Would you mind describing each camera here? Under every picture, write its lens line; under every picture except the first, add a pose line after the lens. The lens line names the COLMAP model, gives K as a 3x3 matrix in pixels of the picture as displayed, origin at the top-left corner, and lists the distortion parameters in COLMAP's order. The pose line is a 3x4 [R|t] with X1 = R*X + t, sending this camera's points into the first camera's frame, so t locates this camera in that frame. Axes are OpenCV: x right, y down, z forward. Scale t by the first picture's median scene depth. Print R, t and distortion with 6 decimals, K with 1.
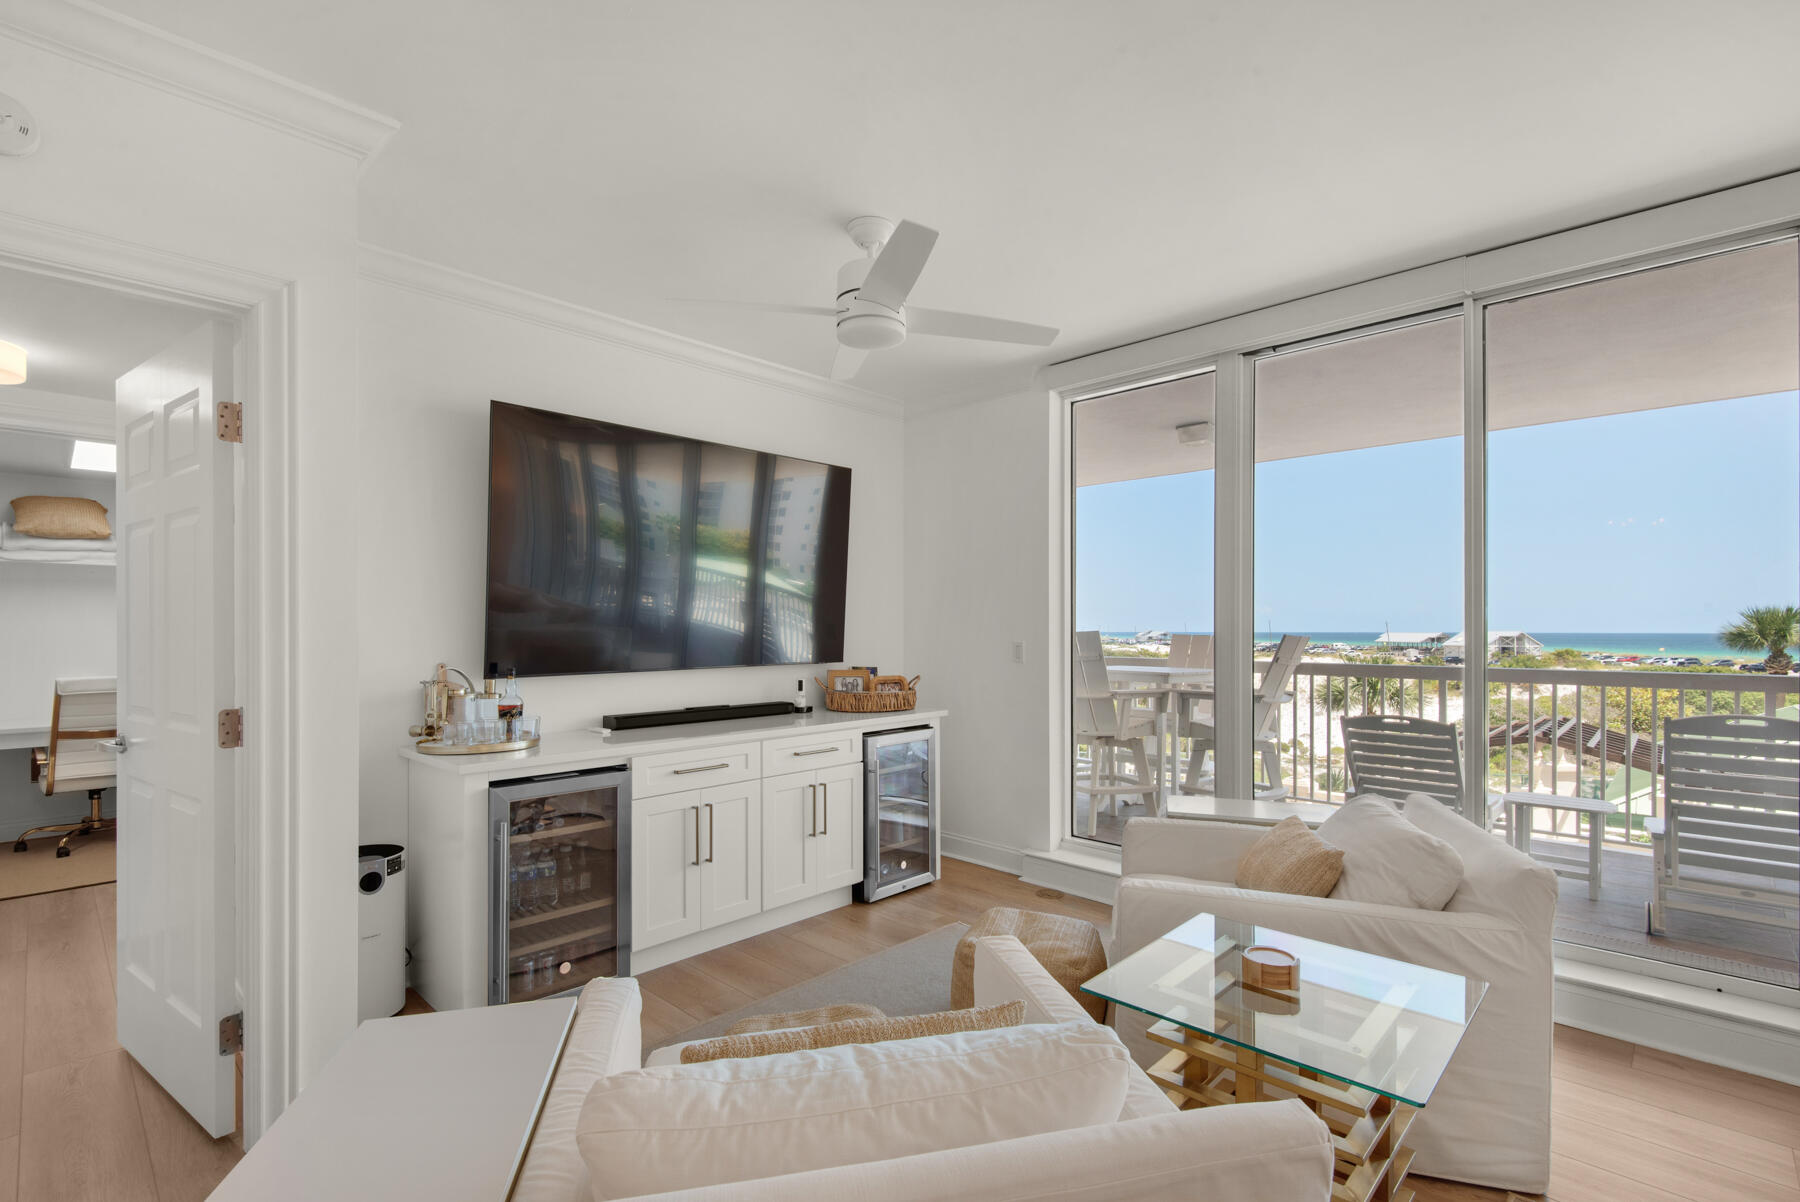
lens RADIAL K [[839.0, 0, 899.6], [0, 839.0, 628.4], [0, 0, 1]] dist [0.022725, -0.005764]
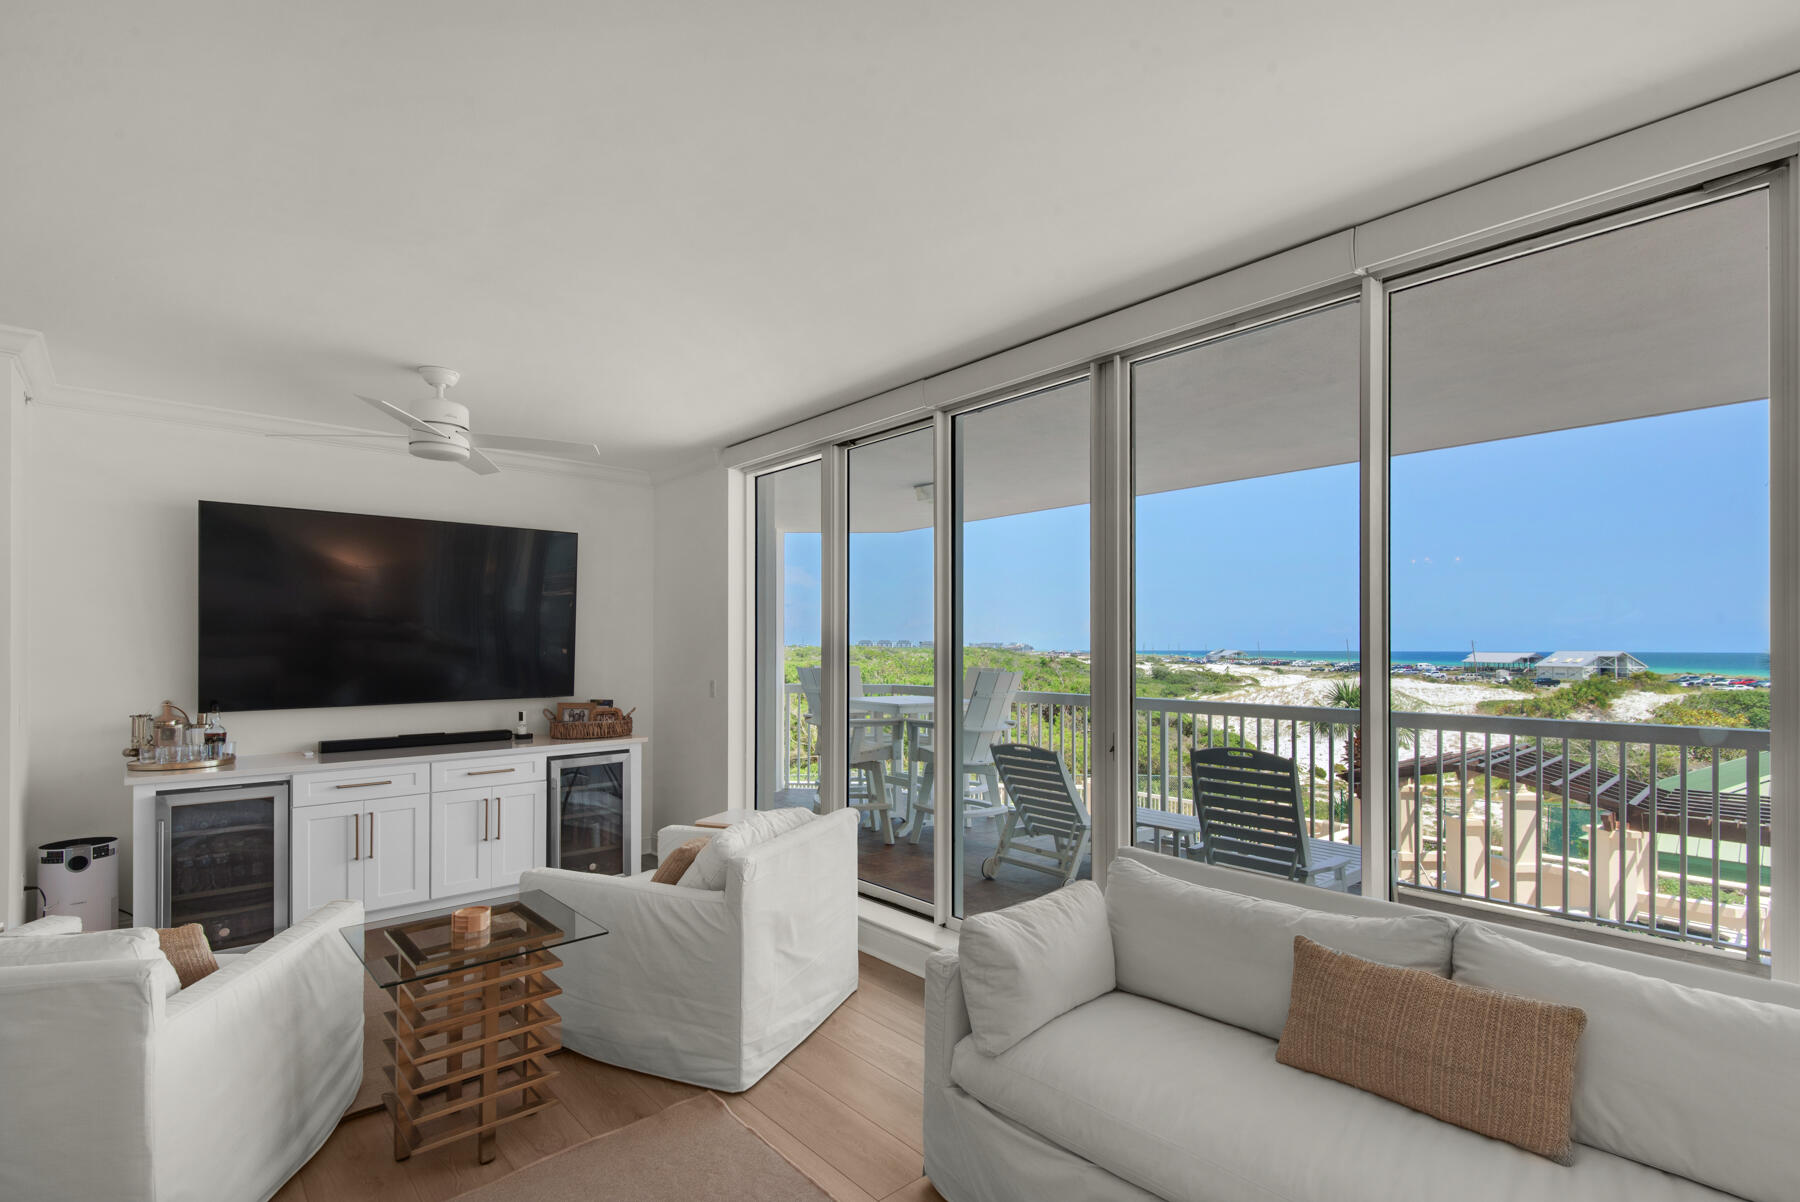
lens RADIAL K [[839.0, 0, 896.2], [0, 839.0, 642.2], [0, 0, 1]] dist [0.022725, -0.005764]
pose [[0.997081, -0.000115, -0.076357, 0.511411], [-0.000396, 0.999978, -0.006679, -0.030554], [0.076356, 0.006690, 0.997058, -0.166866]]
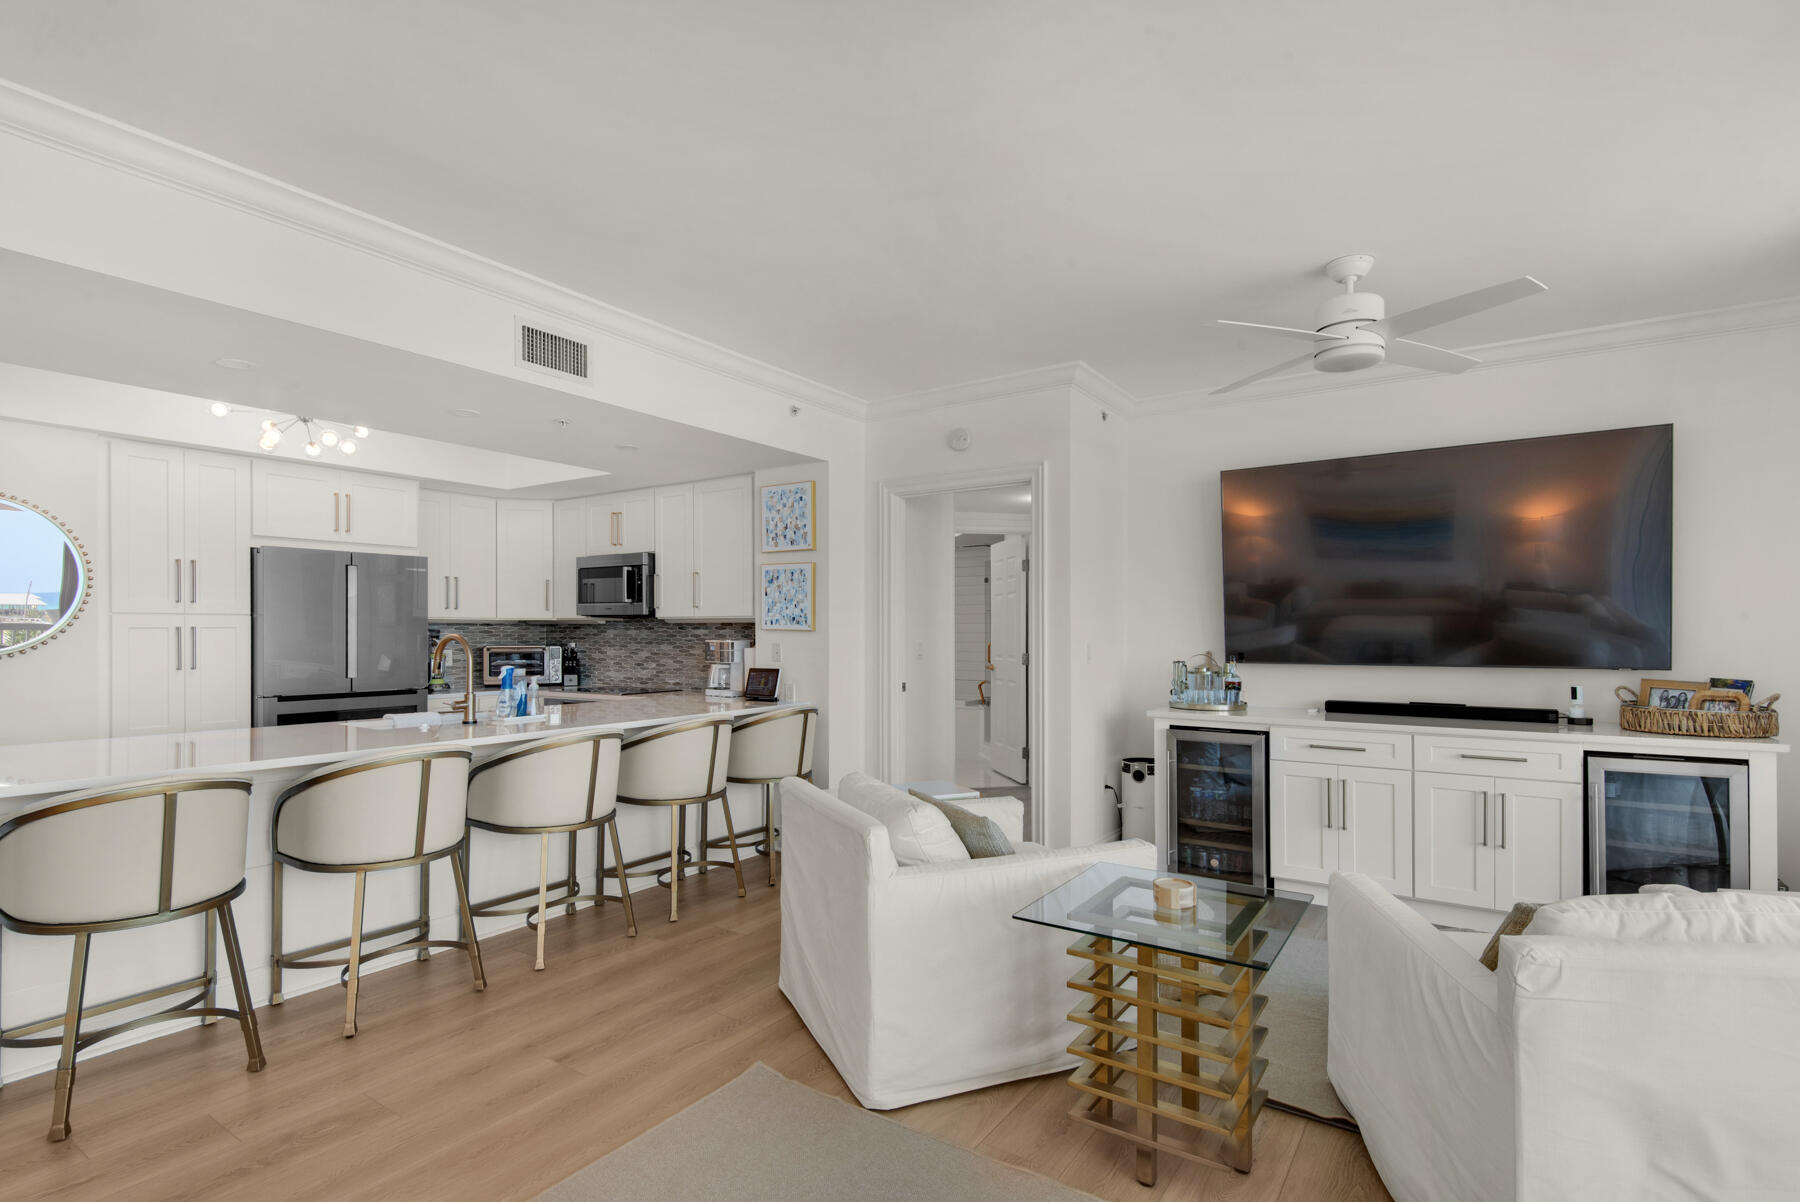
lens RADIAL K [[839.0, 0, 914.6], [0, 839.0, 631.4], [0, 0, 1]] dist [0.022725, -0.005764]
pose [[0.180054, 0.000266, -0.983657, 0.630918], [-0.001068, 0.999999, 0.000075, 0.004093], [0.983656, 0.001037, 0.180054, 0.159839]]
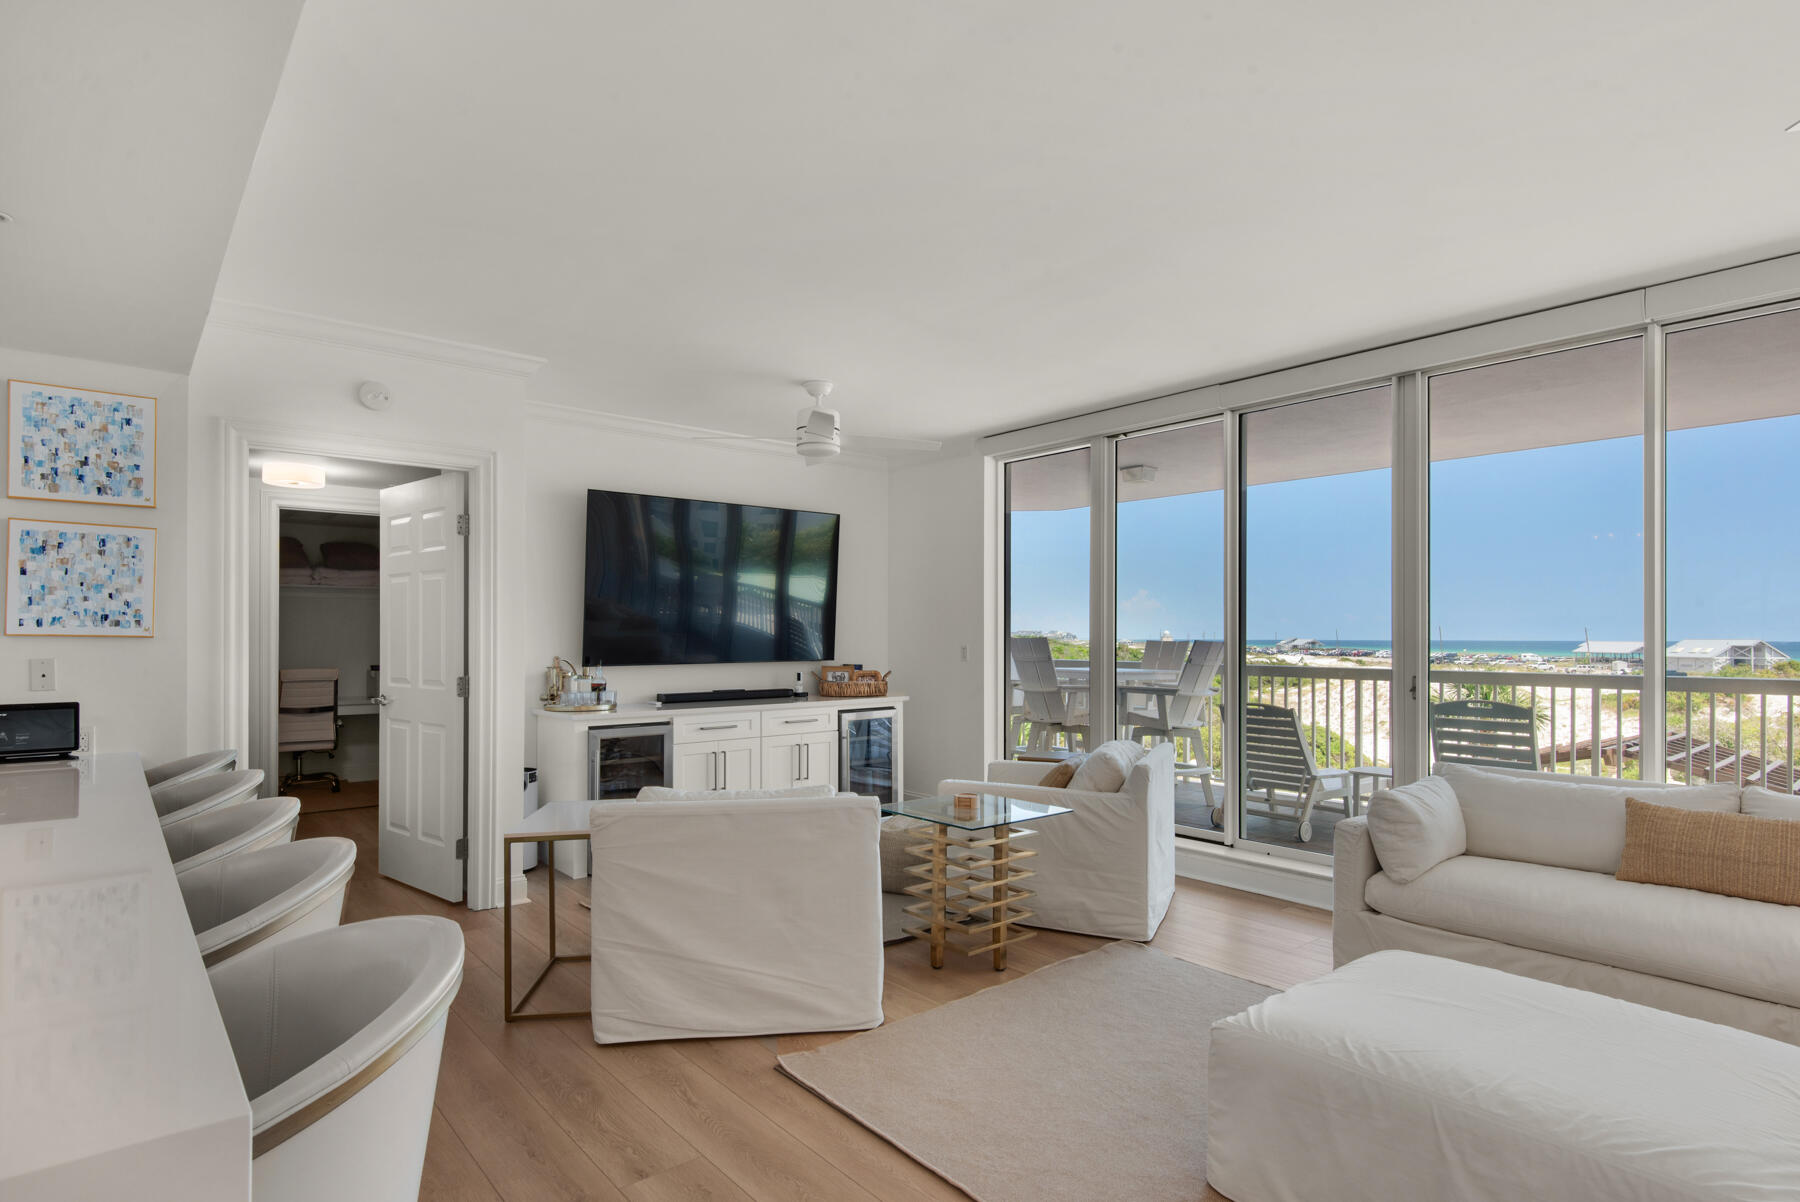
lens RADIAL K [[939.9, 0, 887.6], [0, 939.9, 628.9], [0, 0, 1]] dist [0.012626, -0.008717]
pose [[0.993375, 0.000783, -0.114915, 0.199492], [-0.001556, 0.999977, -0.006642, 0.000787], [0.114907, 0.006777, 0.993353, -0.495131]]
